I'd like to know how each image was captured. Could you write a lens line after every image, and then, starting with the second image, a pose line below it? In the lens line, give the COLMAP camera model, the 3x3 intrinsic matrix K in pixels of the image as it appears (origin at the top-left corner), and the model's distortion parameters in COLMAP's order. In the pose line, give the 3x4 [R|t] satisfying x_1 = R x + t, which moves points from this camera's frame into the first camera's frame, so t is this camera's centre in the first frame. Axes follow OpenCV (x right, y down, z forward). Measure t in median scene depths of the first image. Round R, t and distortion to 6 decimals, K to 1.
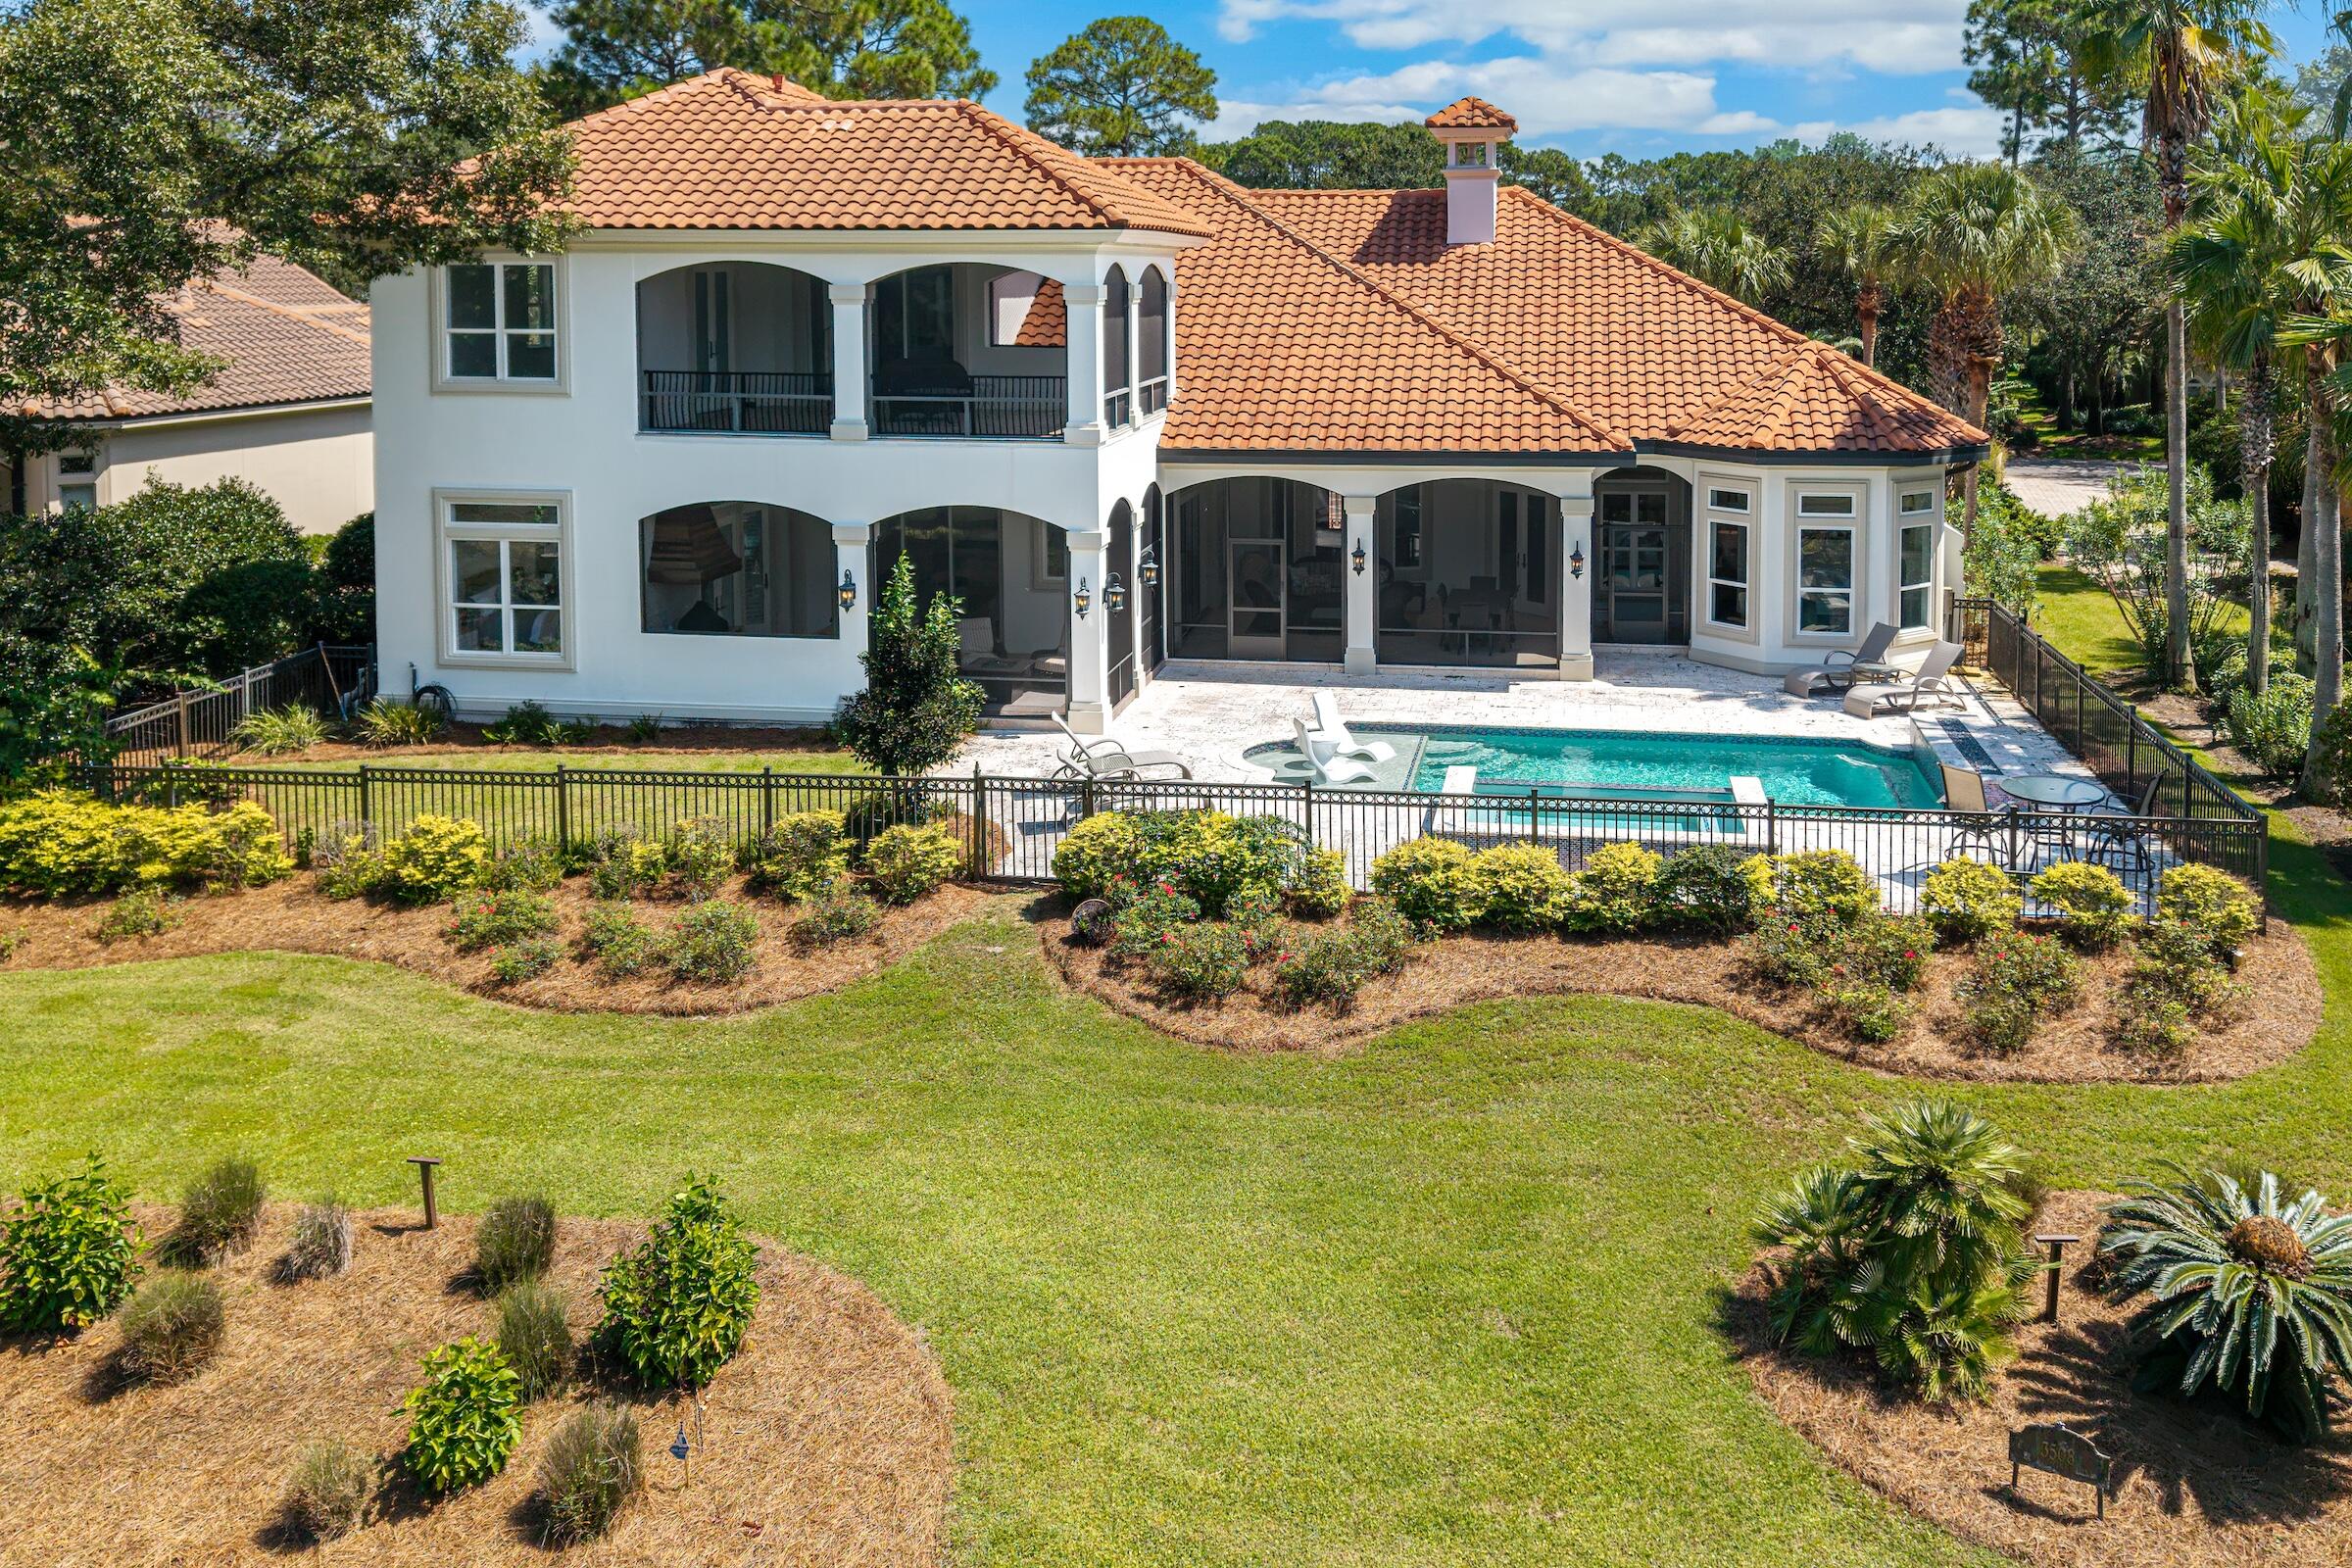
lens RADIAL K [[1631.6, 0, 1151.5], [0, 1631.6, 791.4], [0, 0, 1]] dist [0.050853, -0.087377]
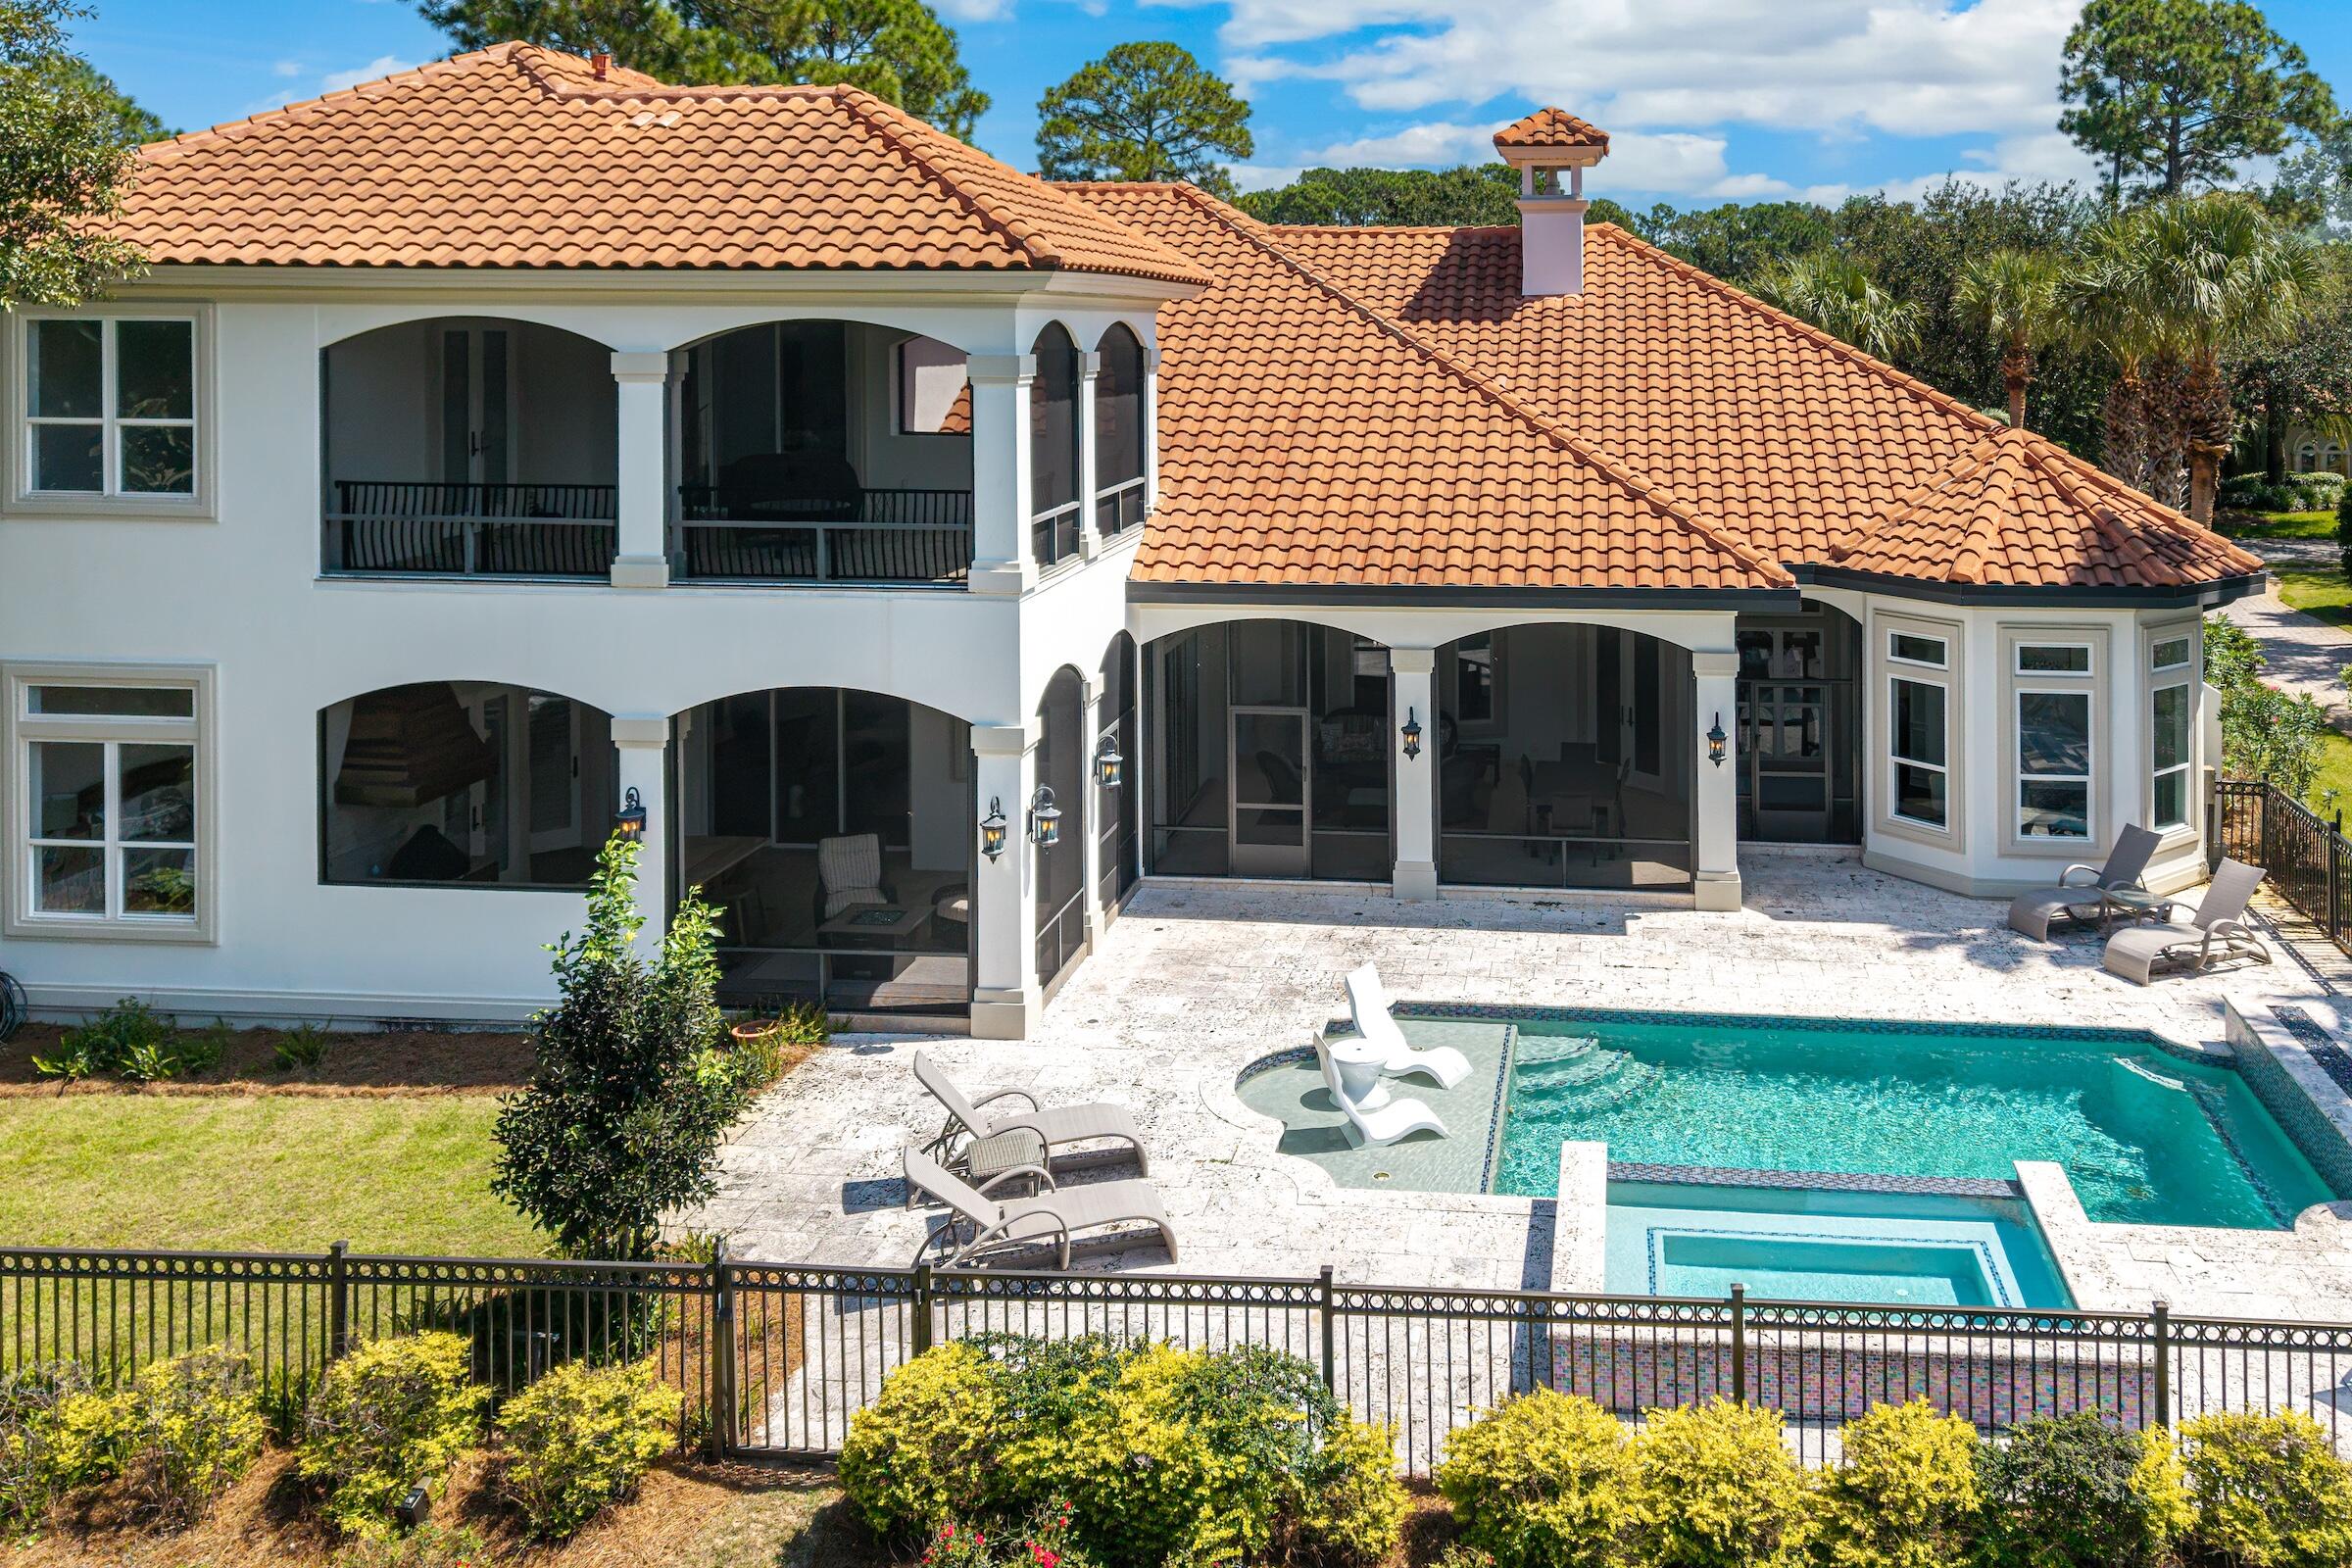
lens RADIAL K [[1503.1, 0, 1264.0], [0, 1503.1, 791.7], [0, 0, 1]] dist [0.036411, -0.050196]
pose [[0.999538, -0.004148, 0.030104, 0.042321], [0.004237, 0.999987, -0.002890, -0.115780], [-0.030092, 0.003016, 0.999543, 0.344633]]
